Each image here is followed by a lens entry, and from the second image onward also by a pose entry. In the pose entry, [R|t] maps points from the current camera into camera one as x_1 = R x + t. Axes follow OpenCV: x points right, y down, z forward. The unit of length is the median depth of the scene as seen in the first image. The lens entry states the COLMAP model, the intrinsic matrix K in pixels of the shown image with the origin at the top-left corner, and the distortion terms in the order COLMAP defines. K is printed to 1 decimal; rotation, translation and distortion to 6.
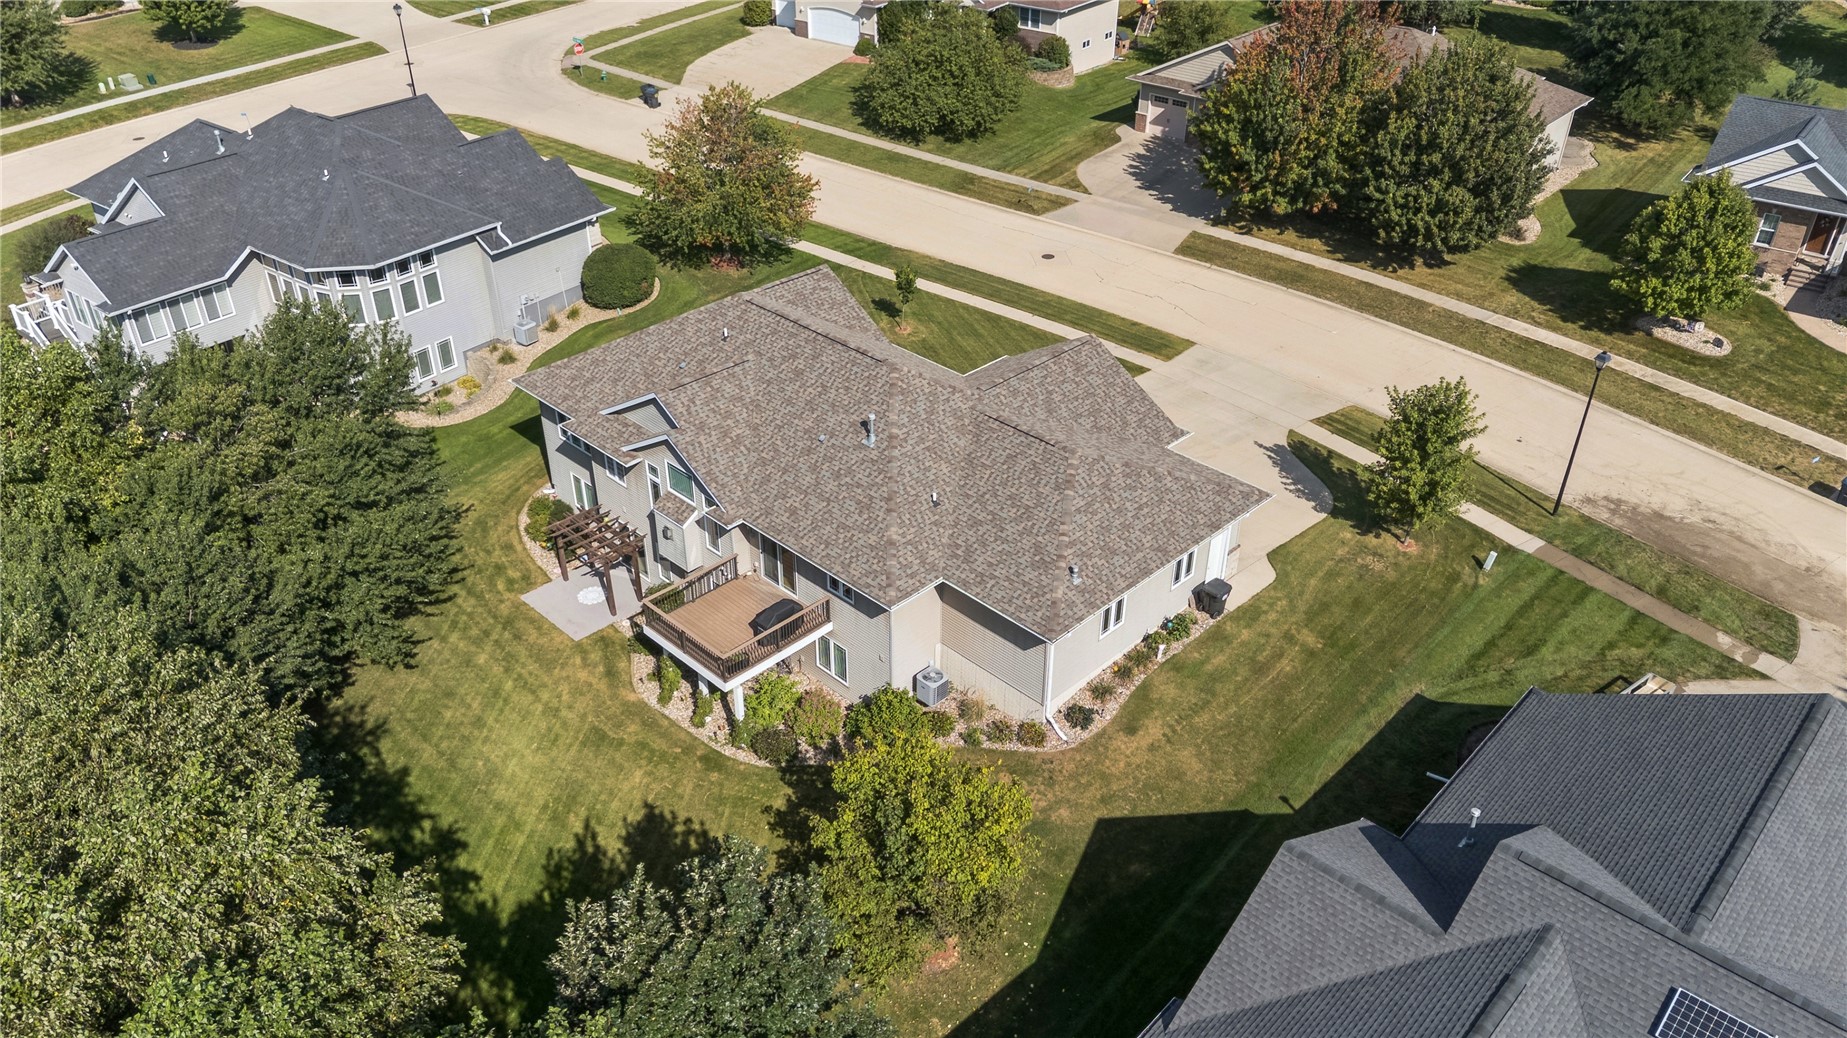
lens RADIAL K [[1353.8, 0, 923.5], [0, 1353.8, 519.0], [0, 0, 1]] dist [0.077674, -0.080984]
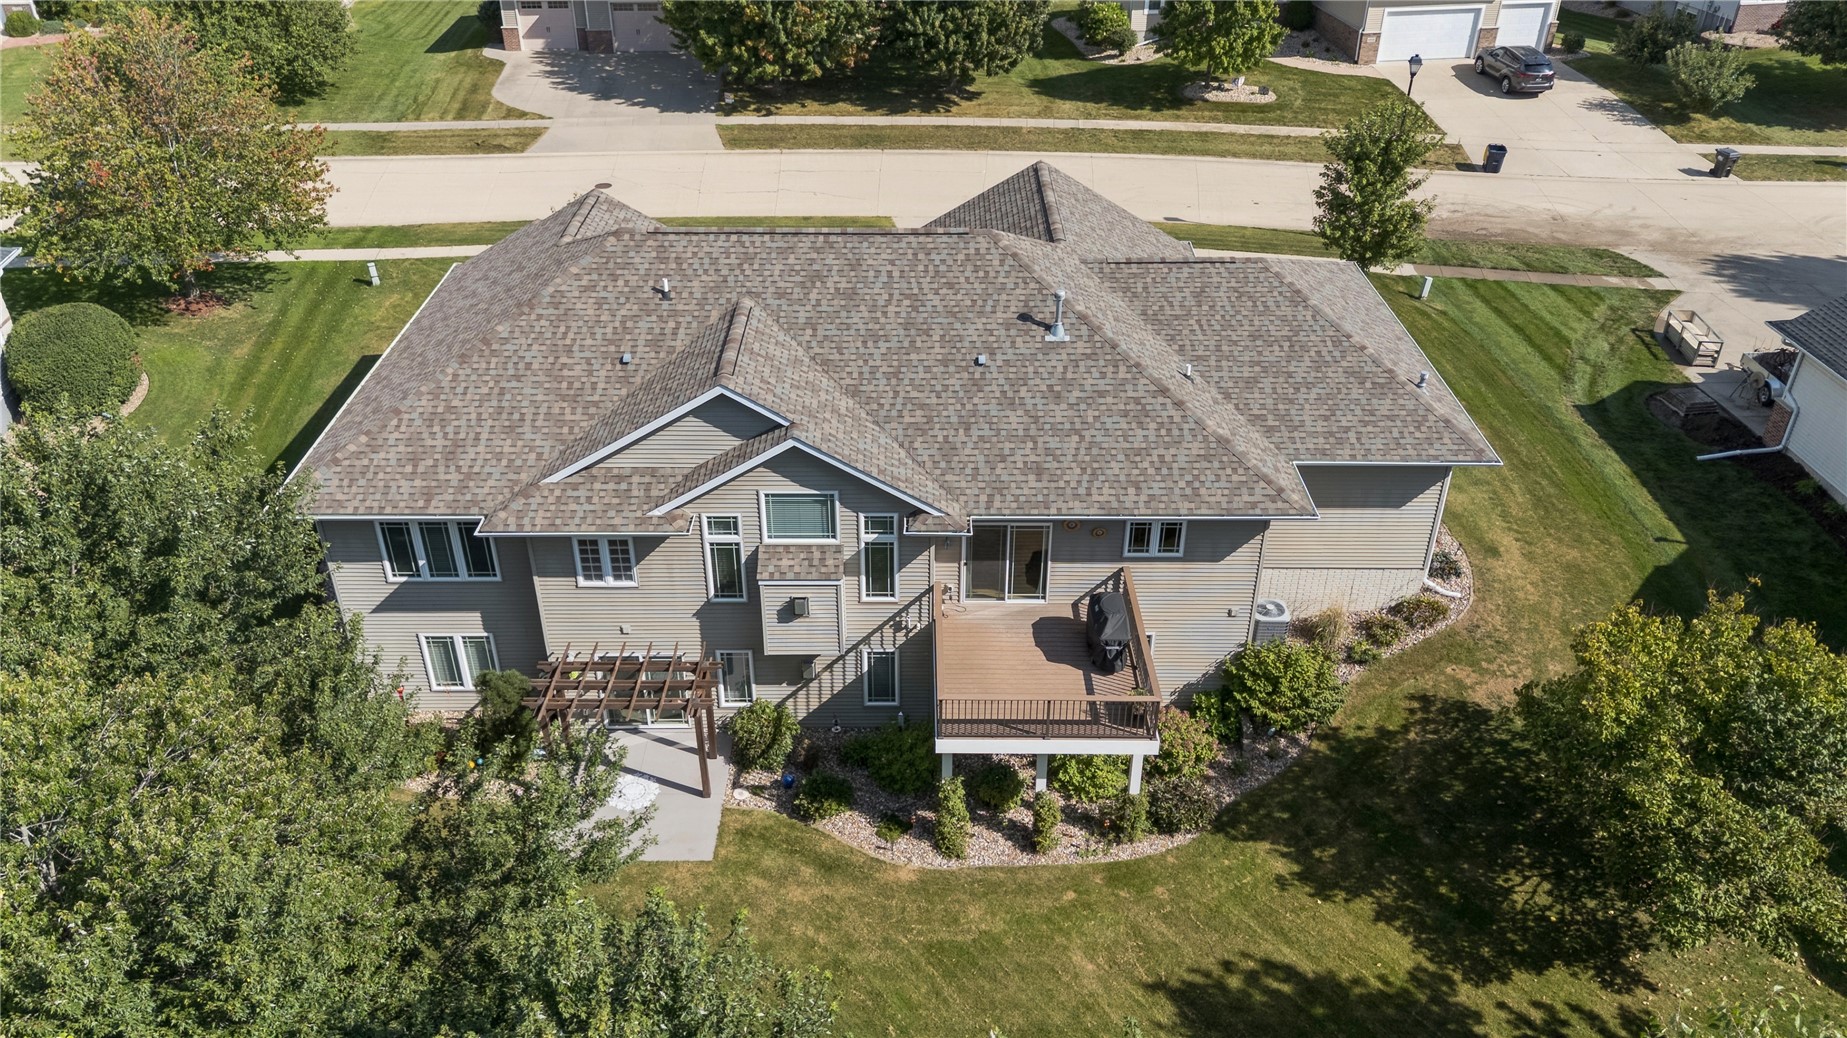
lens RADIAL K [[1353.8, 0, 923.5], [0, 1353.8, 519.0], [0, 0, 1]] dist [0.077674, -0.080984]
pose [[0.710303, -0.378429, 0.593516, -0.329185], [0.383090, 0.915205, 0.125069, -0.053280], [-0.590519, 0.138533, 0.795045, 0.335149]]
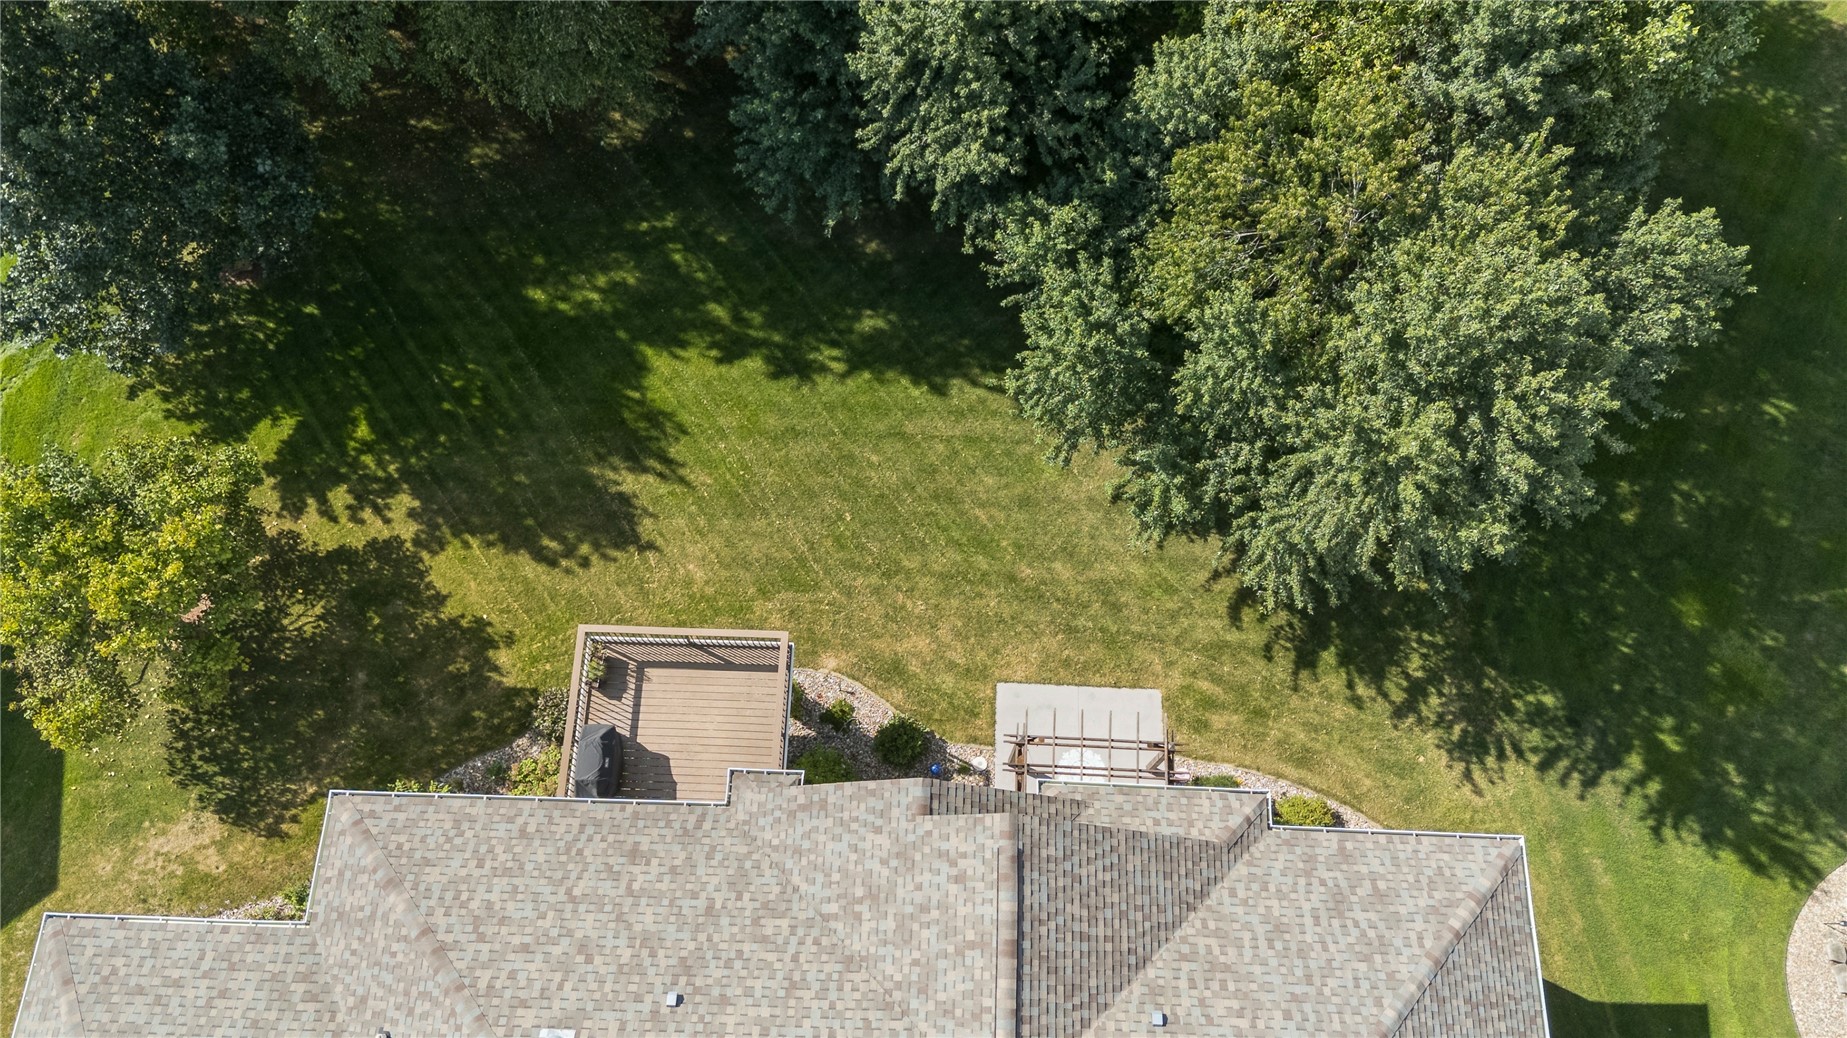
lens RADIAL K [[1353.8, 0, 923.5], [0, 1353.8, 519.0], [0, 0, 1]] dist [0.077674, -0.080984]
pose [[-0.735813, 0.631565, -0.244346, -0.083628], [-0.378162, -0.083898, 0.921930, -0.336263], [0.561758, 0.770770, 0.300567, 0.506606]]
